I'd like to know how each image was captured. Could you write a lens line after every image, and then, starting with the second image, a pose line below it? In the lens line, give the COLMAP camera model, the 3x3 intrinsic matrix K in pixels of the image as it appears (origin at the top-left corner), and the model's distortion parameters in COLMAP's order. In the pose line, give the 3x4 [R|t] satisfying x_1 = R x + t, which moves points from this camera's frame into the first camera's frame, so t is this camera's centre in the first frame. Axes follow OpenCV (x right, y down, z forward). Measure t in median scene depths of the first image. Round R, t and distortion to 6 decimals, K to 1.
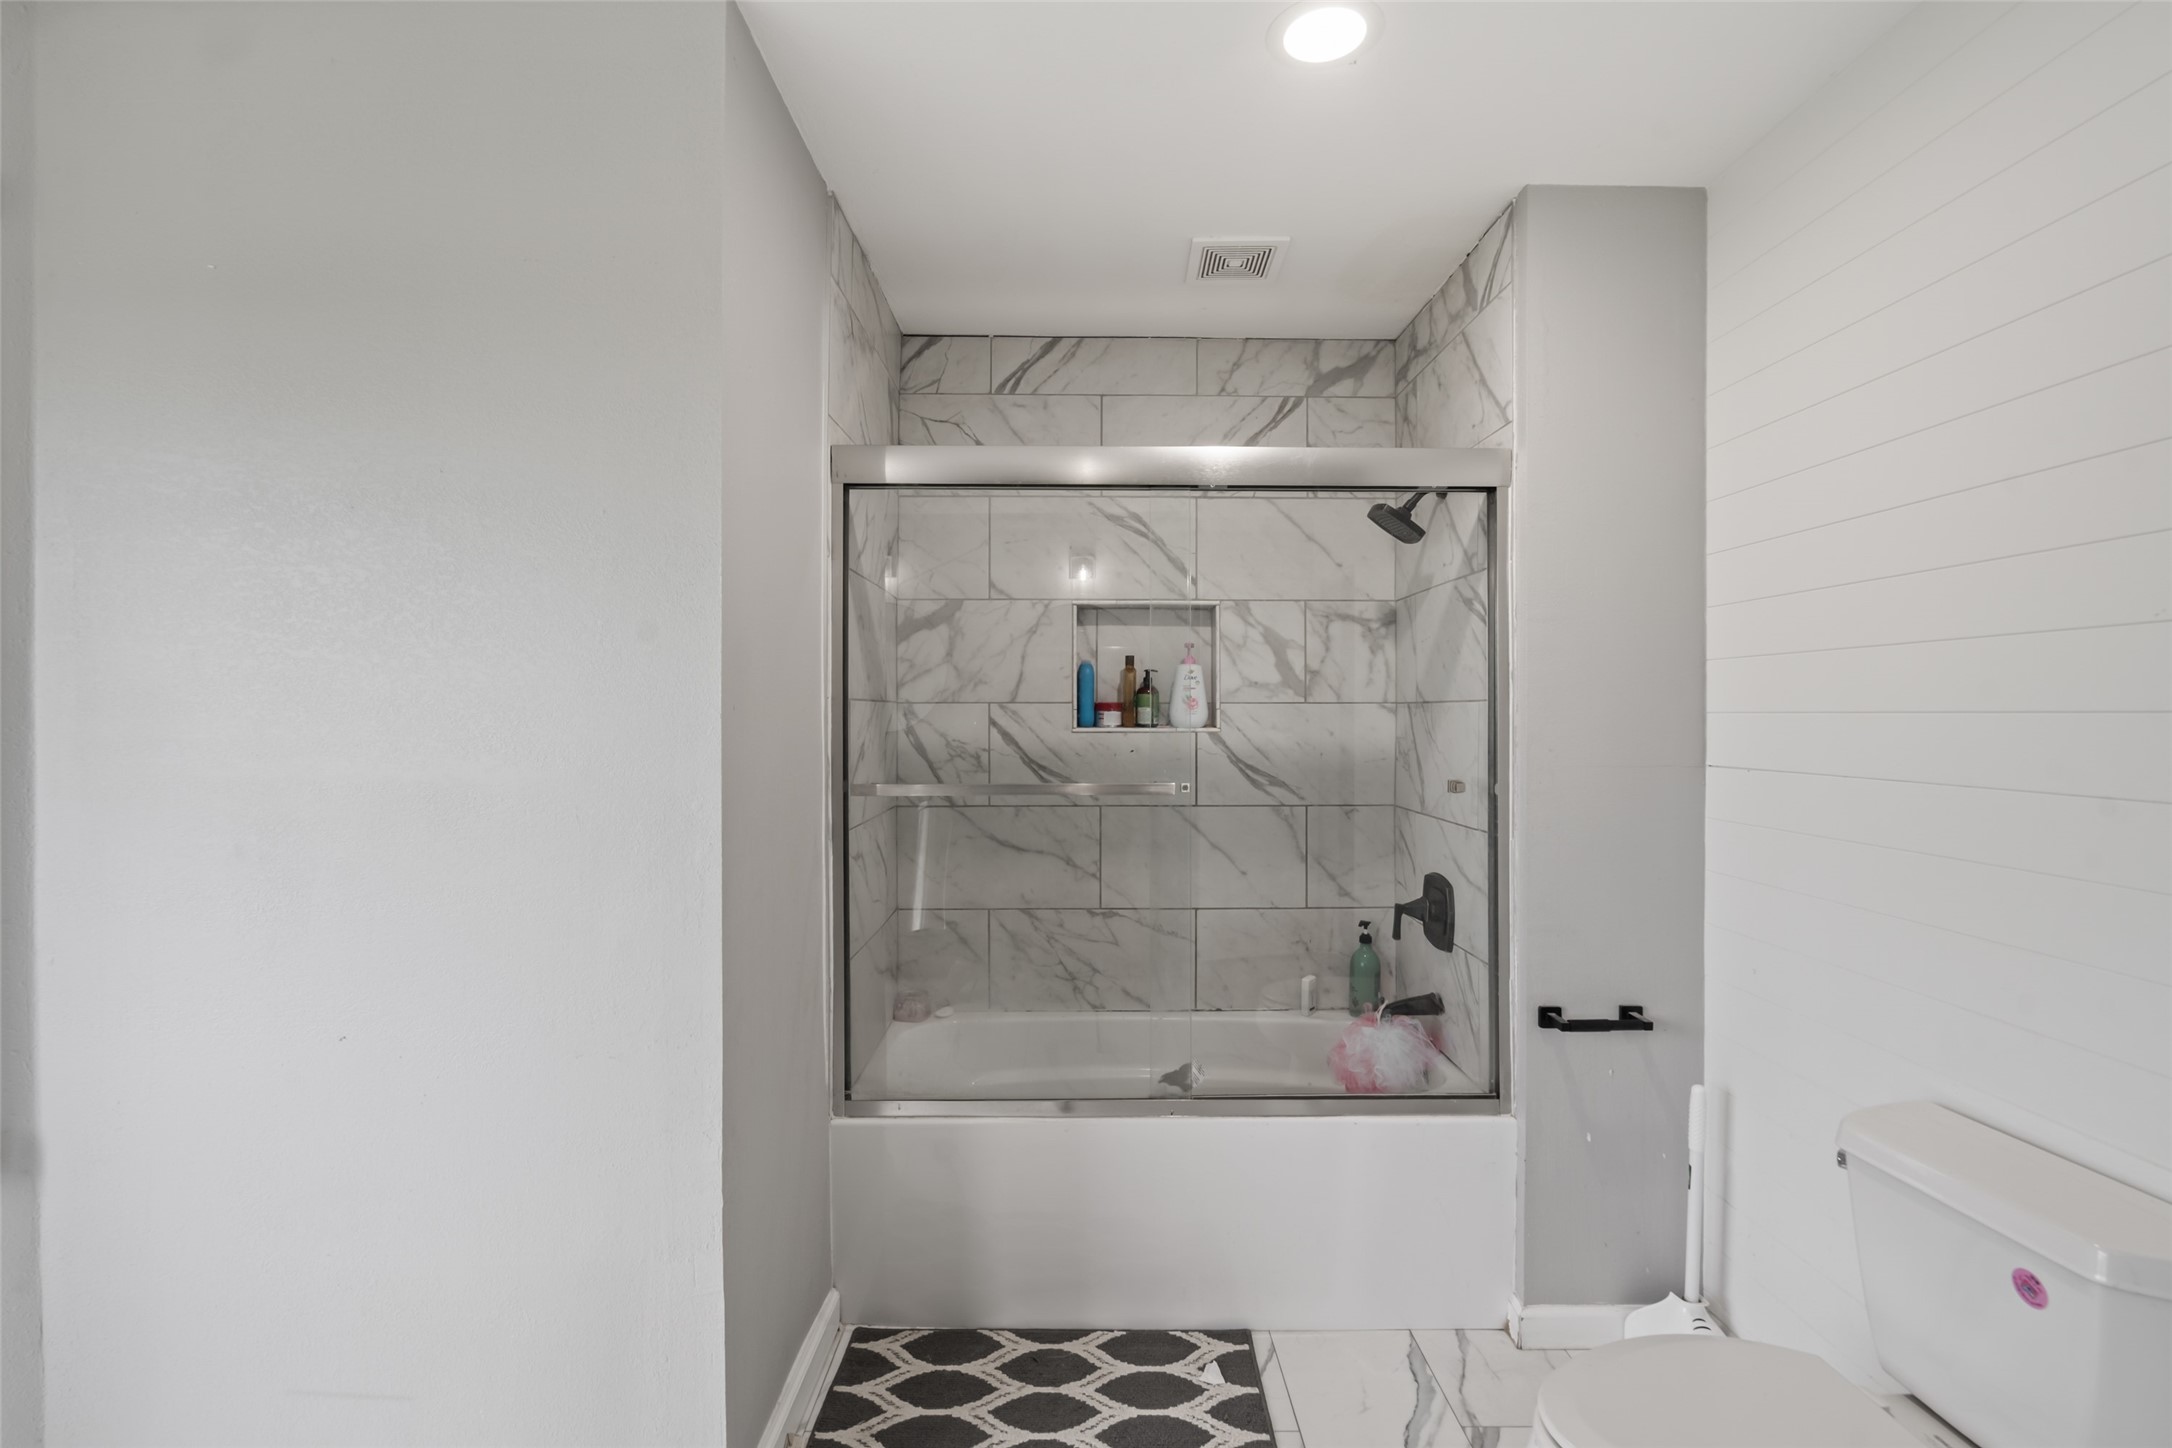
lens RADIAL K [[1020.3, 0, 1093.2], [0, 1020.3, 714.5], [0, 0, 1]] dist [-0.010440, 0.000020]
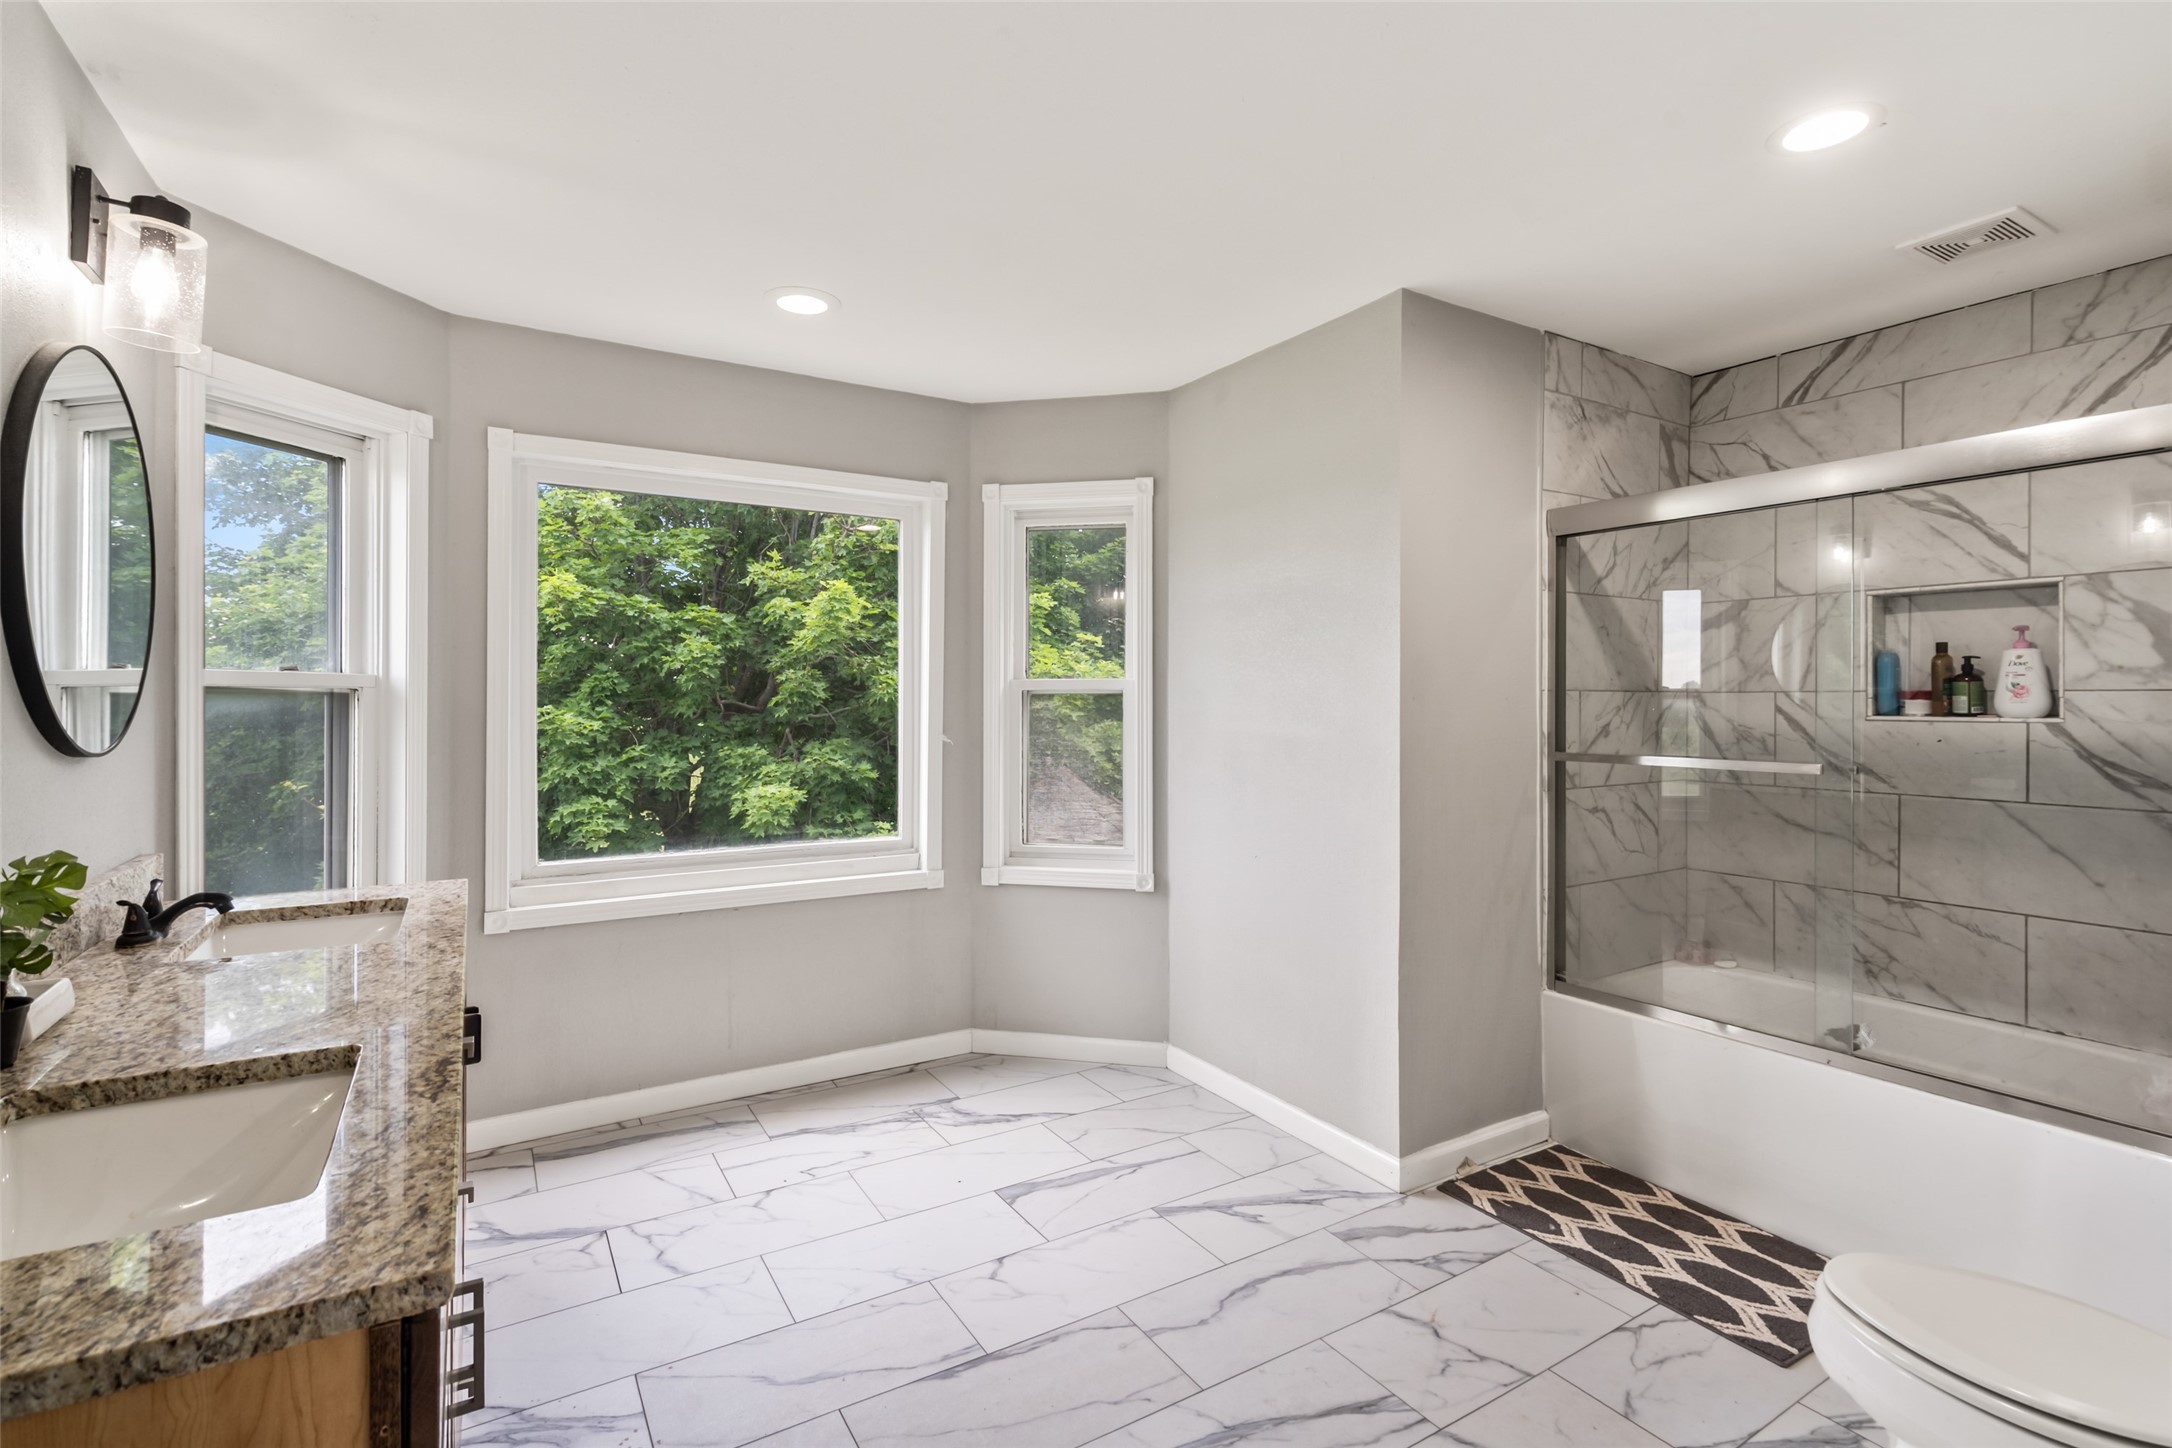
lens RADIAL K [[1020.3, 0, 1093.2], [0, 1020.3, 714.5], [0, 0, 1]] dist [-0.010440, 0.000020]
pose [[0.523860, 0.013334, -0.851700, 0.436735], [-0.002708, 0.999898, 0.013989, -0.000421], [0.851800, -0.005022, 0.523843, -0.190984]]
